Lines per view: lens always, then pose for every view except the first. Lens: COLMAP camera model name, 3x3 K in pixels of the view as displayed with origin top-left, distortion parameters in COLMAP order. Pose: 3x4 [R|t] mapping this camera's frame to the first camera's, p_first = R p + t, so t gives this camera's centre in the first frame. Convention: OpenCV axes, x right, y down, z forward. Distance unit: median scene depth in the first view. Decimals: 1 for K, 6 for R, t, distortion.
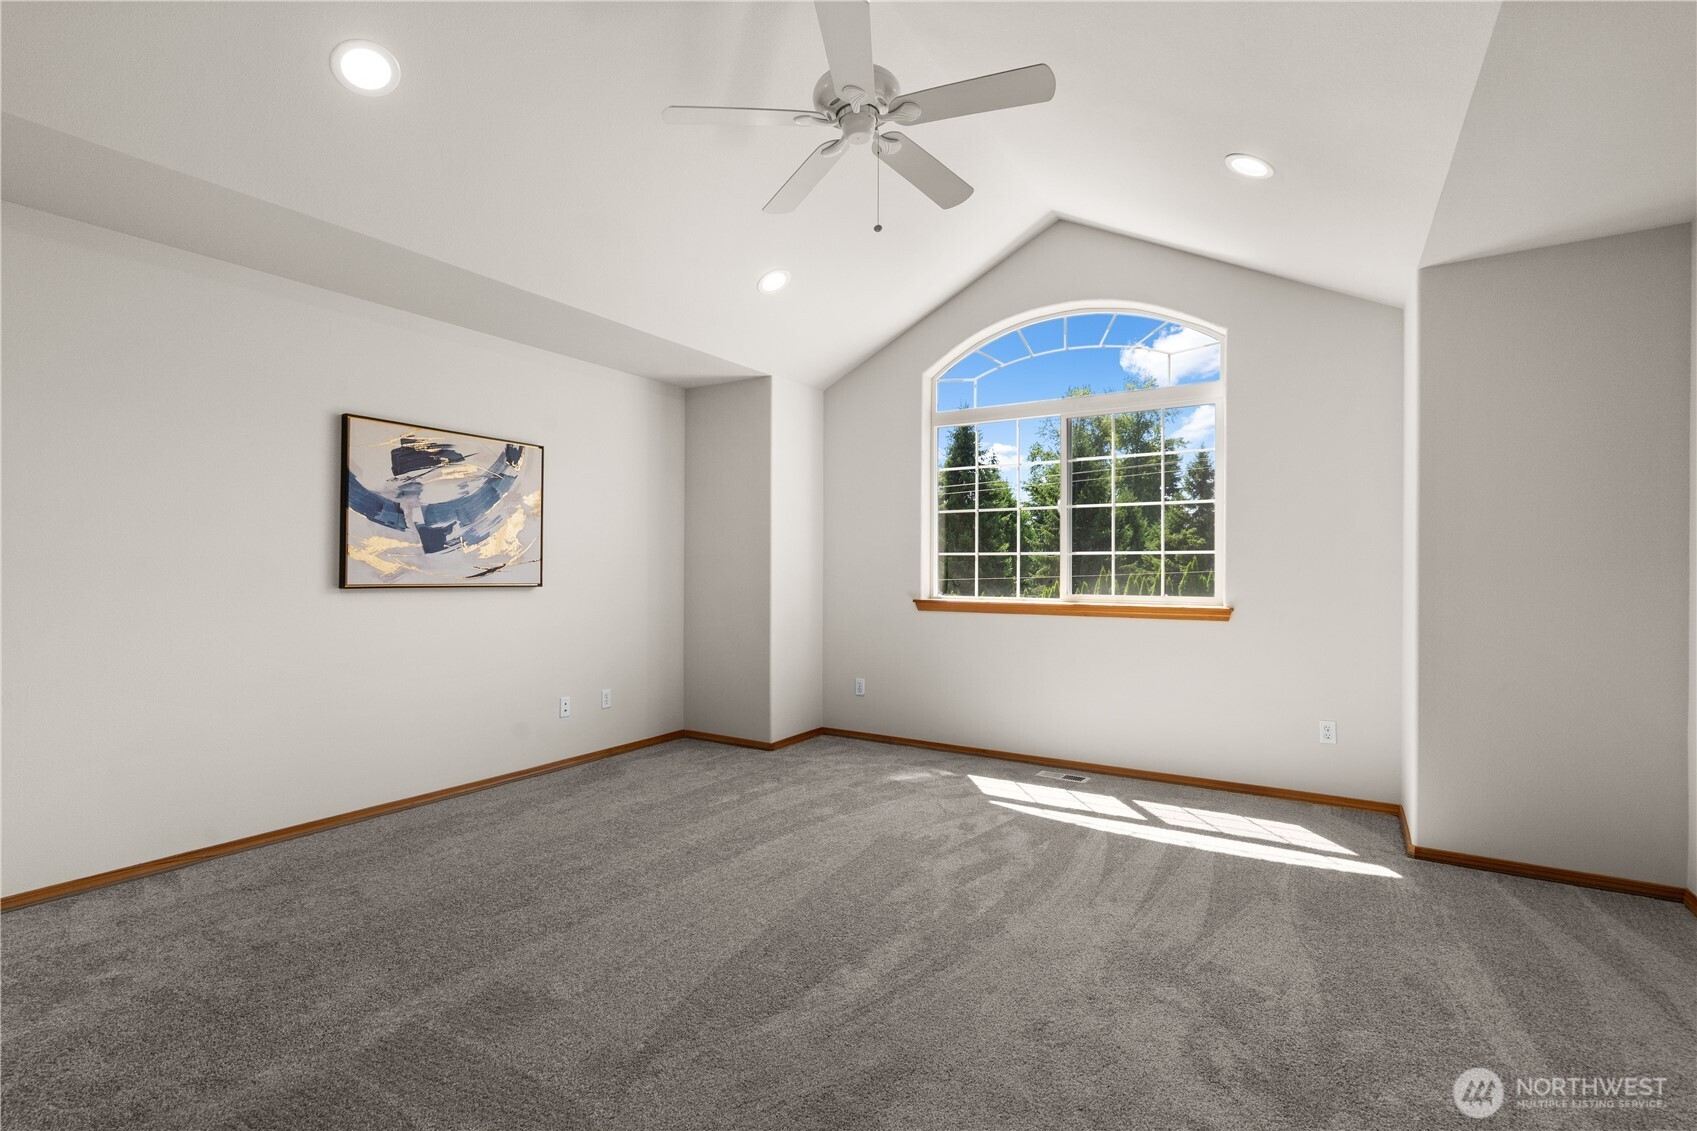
lens RADIAL K [[777.6, 0, 842.5], [0, 777.6, 563.6], [0, 0, 1]] dist [-0.010539, 0.003076]
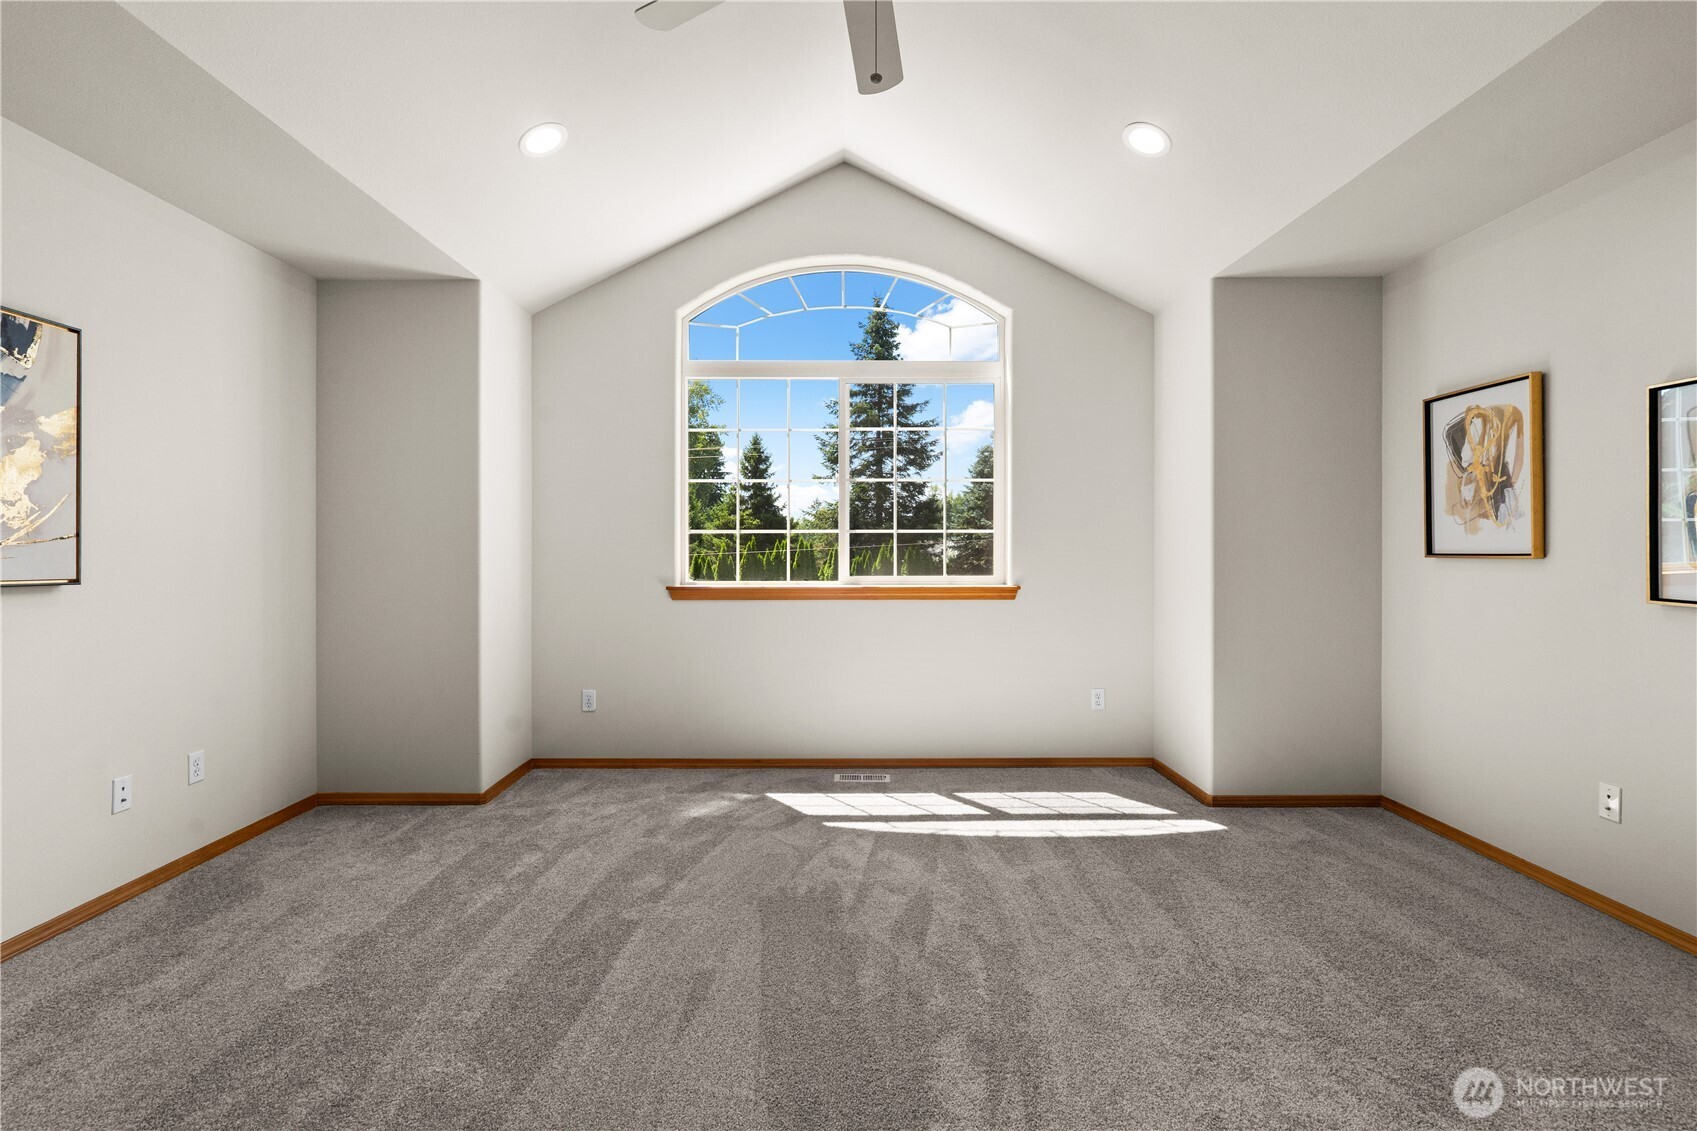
lens RADIAL K [[777.6, 0, 810.5], [0, 777.6, 548.5], [0, 0, 1]] dist [-0.010539, 0.003076]
pose [[0.843636, -0.004154, 0.536900, -0.252923], [0.000578, 0.999977, 0.006829, 0.000636], [-0.536916, -0.005451, 0.843618, 0.269964]]
